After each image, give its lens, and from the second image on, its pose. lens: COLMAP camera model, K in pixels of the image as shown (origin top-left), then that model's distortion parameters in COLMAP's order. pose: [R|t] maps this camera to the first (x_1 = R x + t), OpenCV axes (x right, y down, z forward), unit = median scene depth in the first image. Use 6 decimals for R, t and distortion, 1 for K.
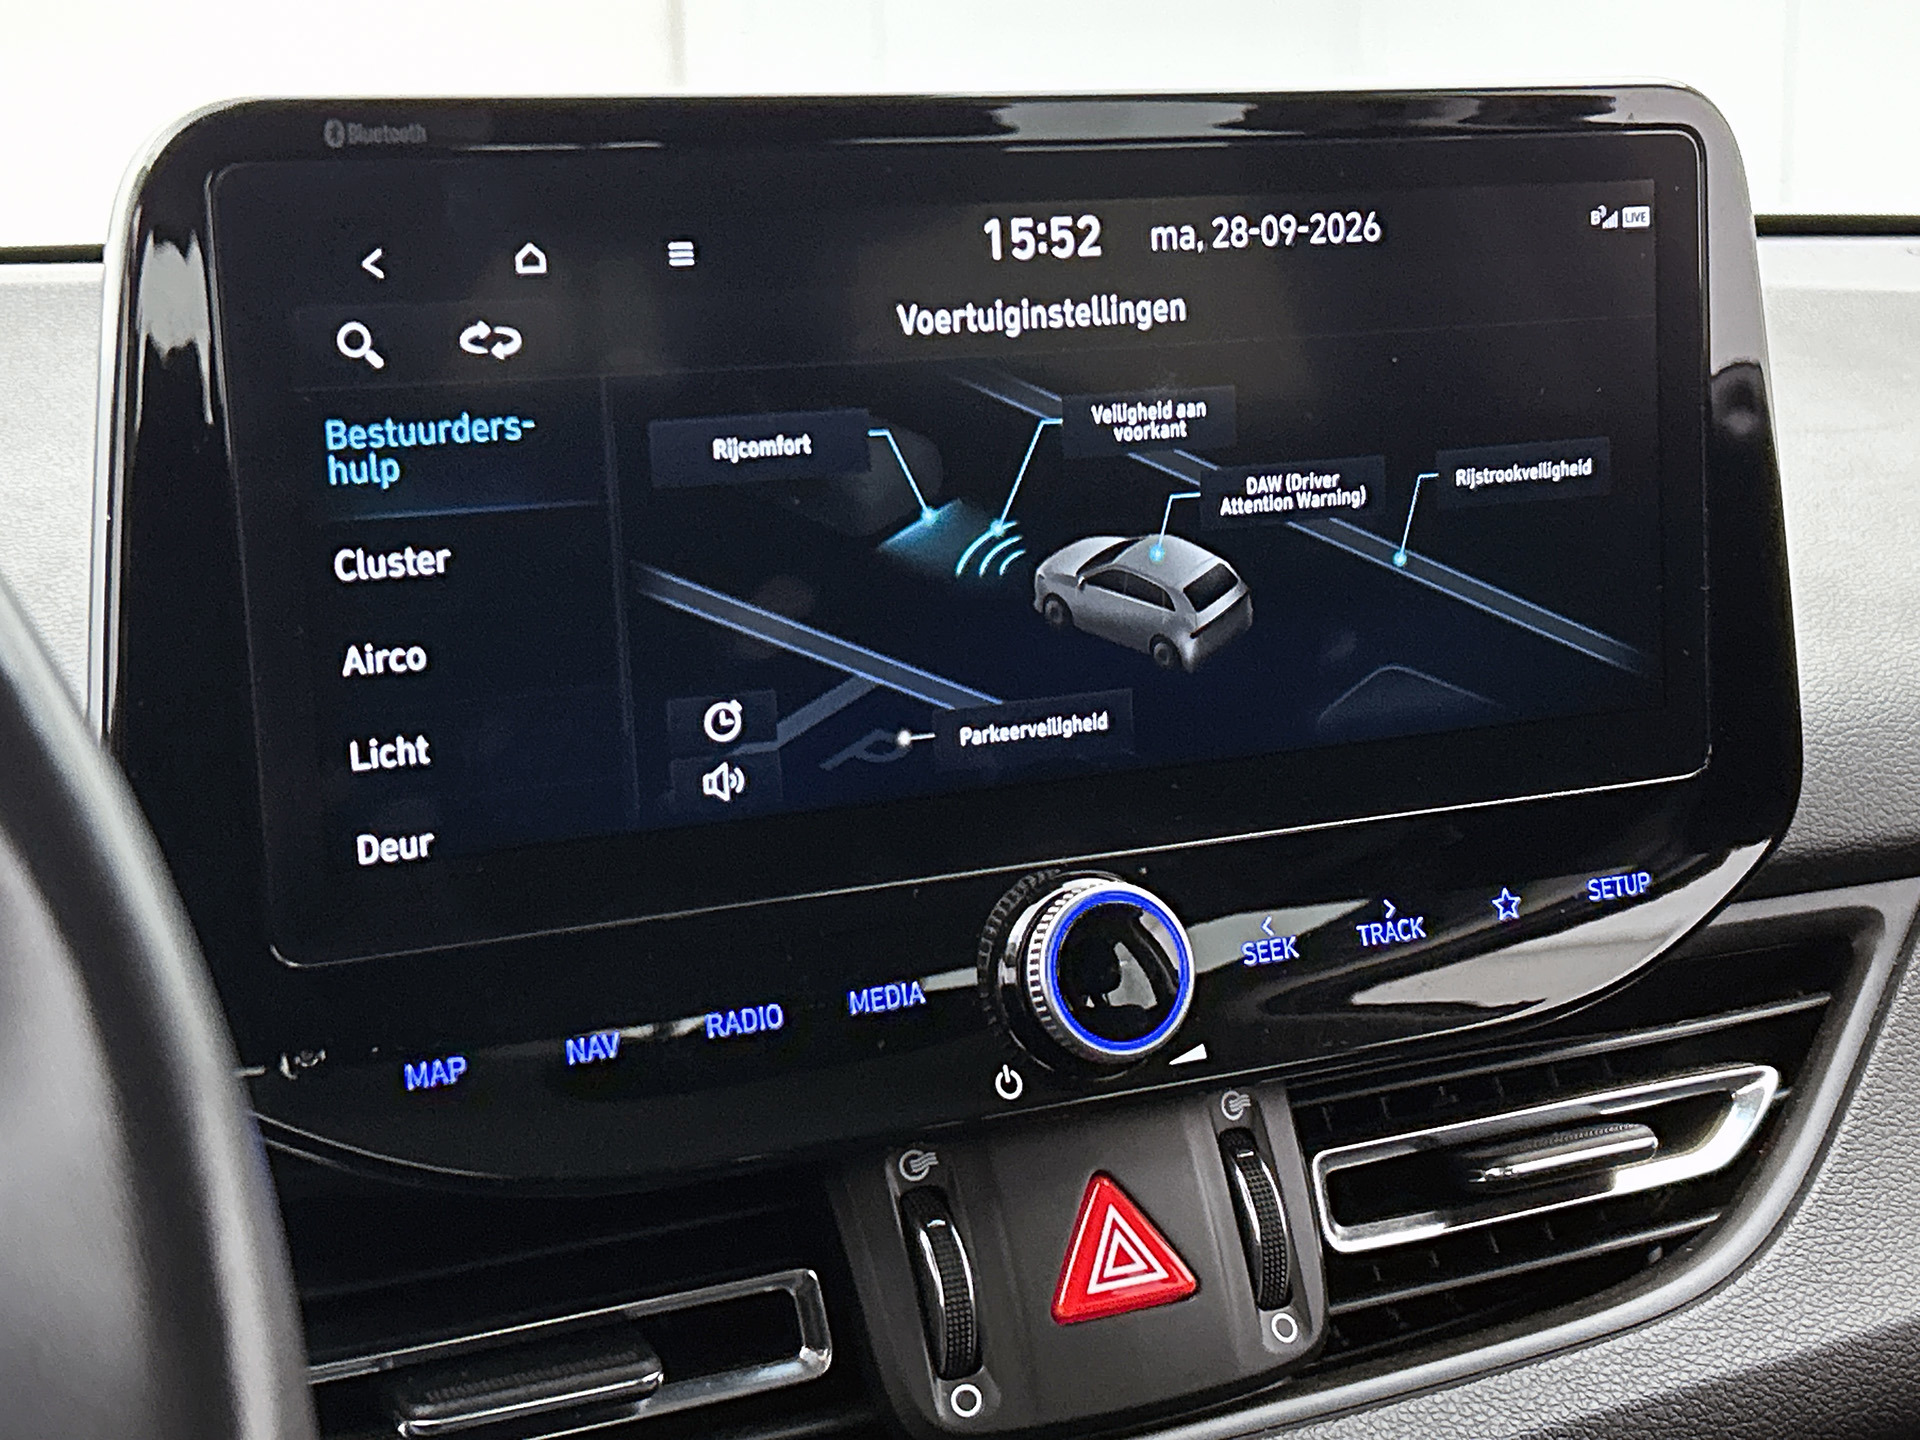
lens RADIAL K [[3359.4, 0, 1033.3], [0, 3359.4, 782.2], [0, 0, 1]] dist [0.062291, 0.000000]
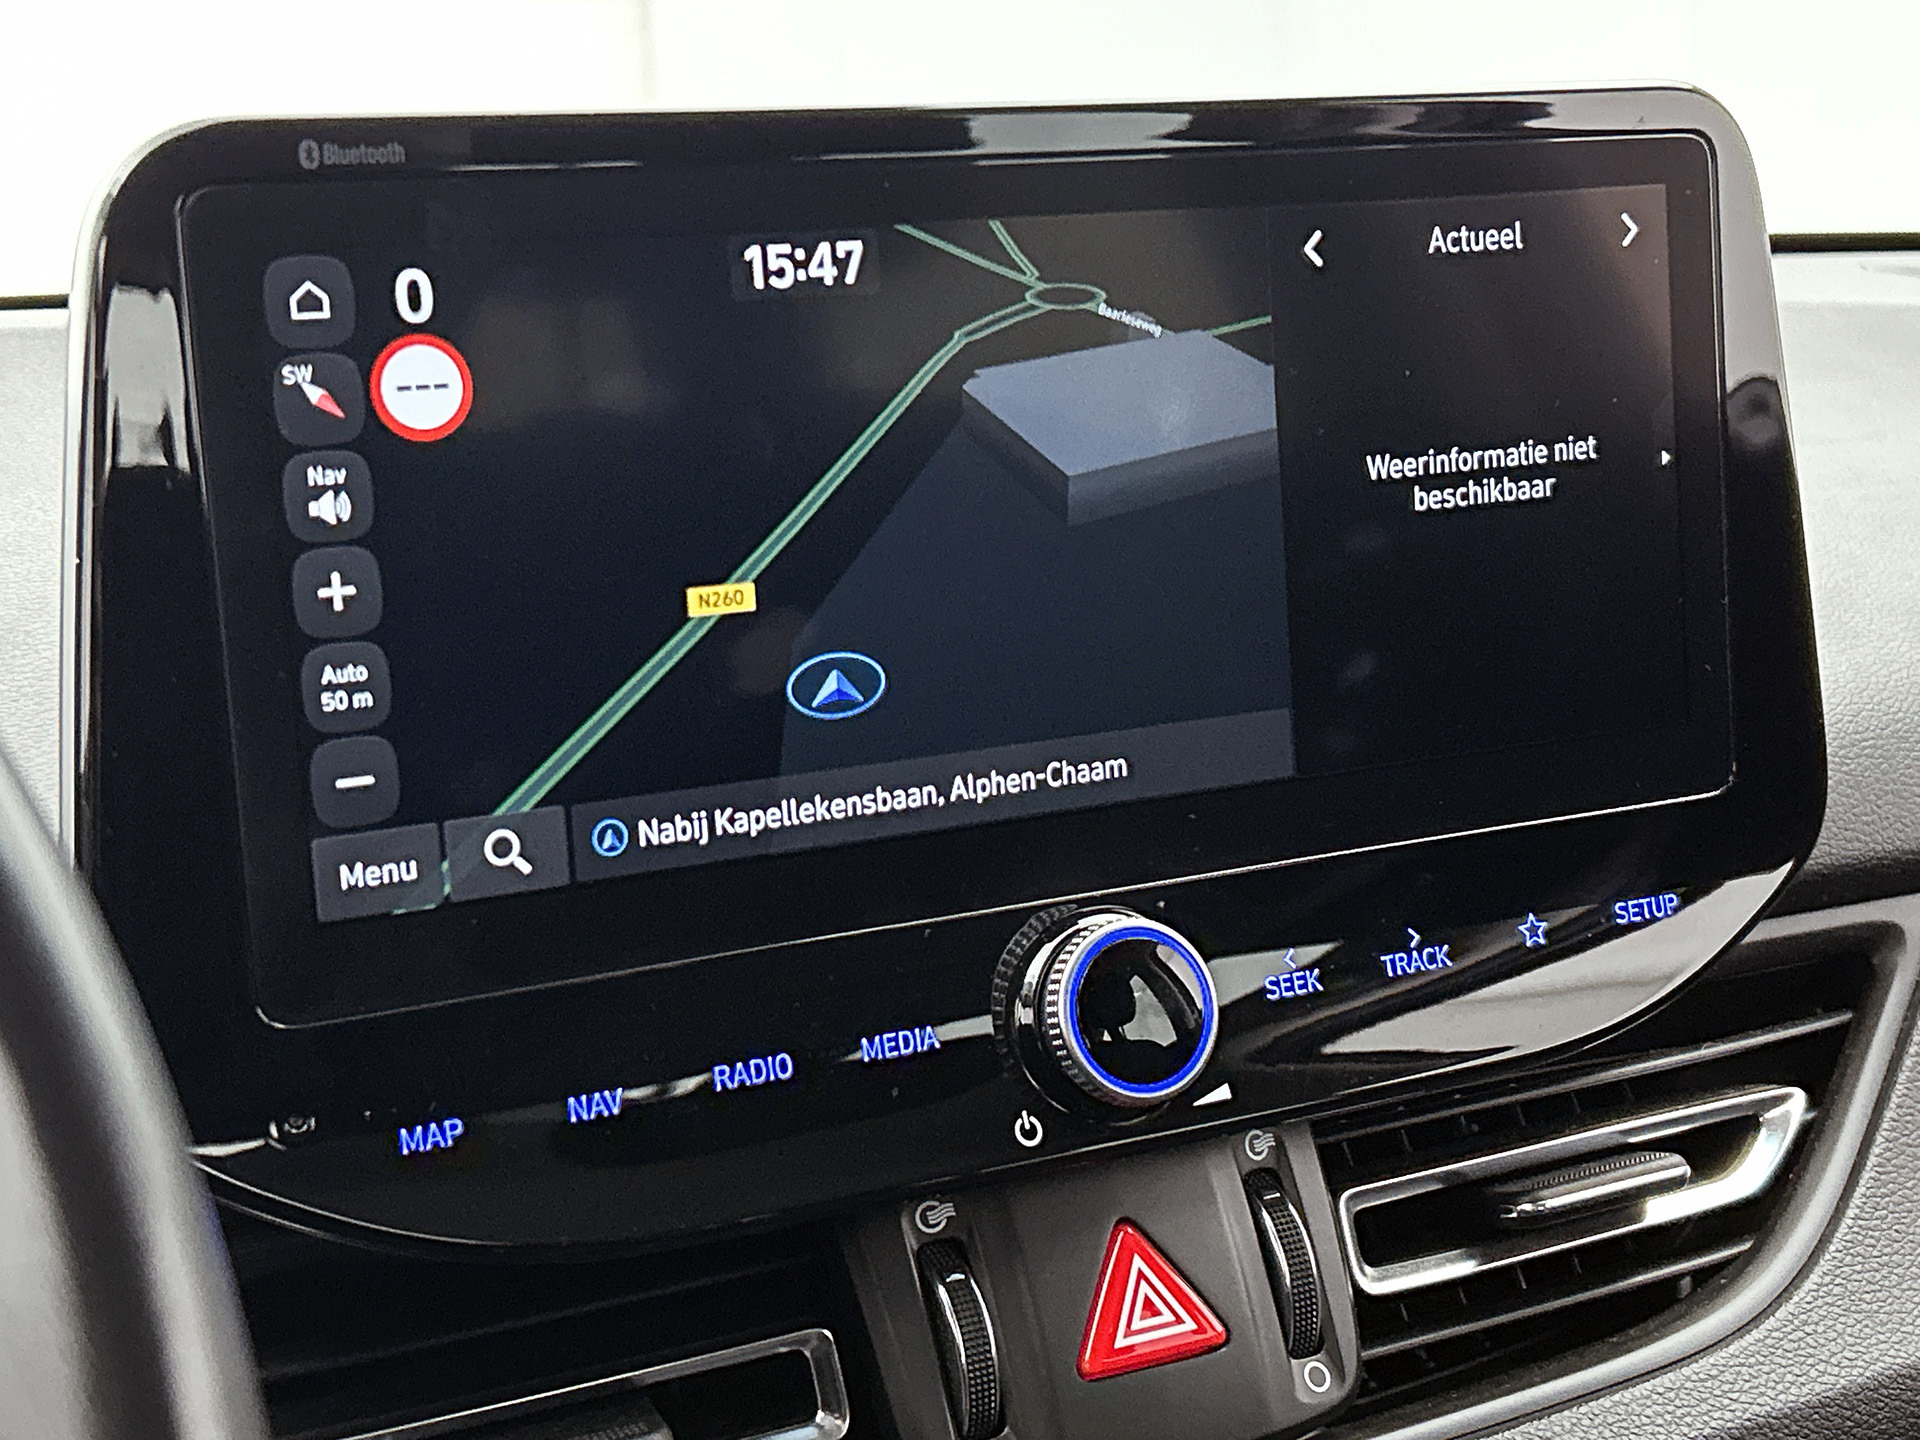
lens RADIAL K [[3090.6, 0, 961.2], [0, 3090.6, 727.6], [0, 0, 1]] dist [0.066717, 0.000000]
pose [[0.999762, -0.020816, -0.006592, -0.017457], [0.020667, 0.999544, -0.022032, -0.005919], [0.007047, 0.021890, 0.999736, 0.109130]]
